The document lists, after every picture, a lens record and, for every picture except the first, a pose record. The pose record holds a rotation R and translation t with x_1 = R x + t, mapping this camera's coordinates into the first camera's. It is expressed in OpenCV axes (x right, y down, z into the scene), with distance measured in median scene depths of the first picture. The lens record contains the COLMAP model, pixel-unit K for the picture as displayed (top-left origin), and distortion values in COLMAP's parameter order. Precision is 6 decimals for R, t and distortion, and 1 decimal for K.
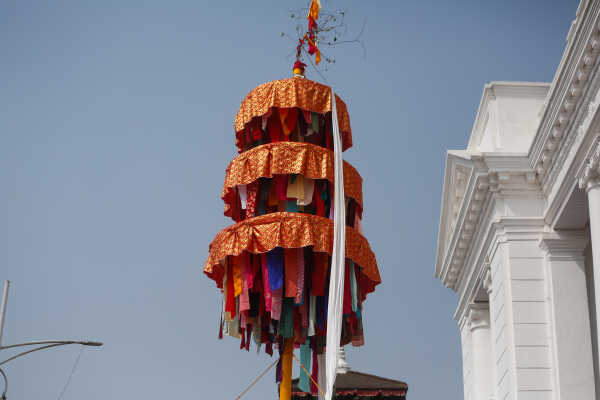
lens RADIAL K [[1210.3, 0, 269.8], [0, 1210.3, 219.7], [0, 0, 1]] dist [-0.177370, -0.234192]
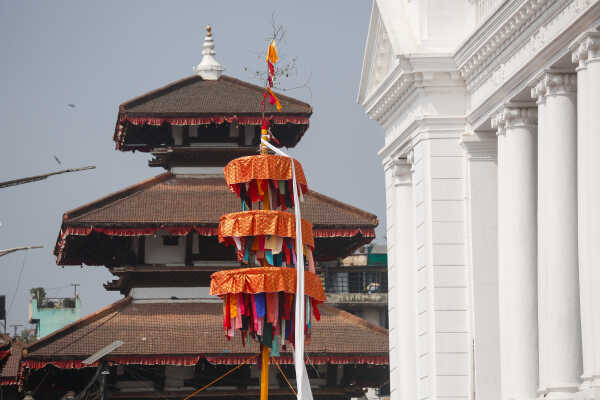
lens RADIAL K [[3462.0, 0, 300.0], [0, 3462.0, 200.0], [0, 0, 1]] dist [2.903540, -2.485971]
pose [[0.992273, -0.018740, 0.122651, -0.448545], [-0.016916, 0.958863, 0.283365, -1.238738], [-0.122916, -0.283250, 0.951137, -2.950015]]
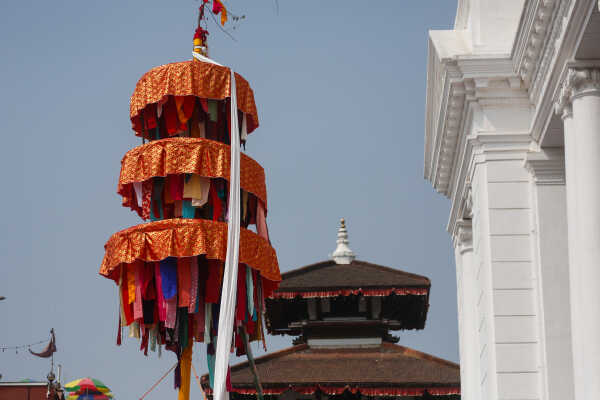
lens RADIAL K [[1854.2, 0, 300.0], [0, 1854.2, 200.0], [0, 0, 1]] dist [0.207448, 0.657551]
pose [[0.999638, -0.026088, 0.006567, 0.093900], [0.025084, 0.992108, 0.122849, -0.186448], [-0.009720, -0.122639, 0.992404, -0.451989]]
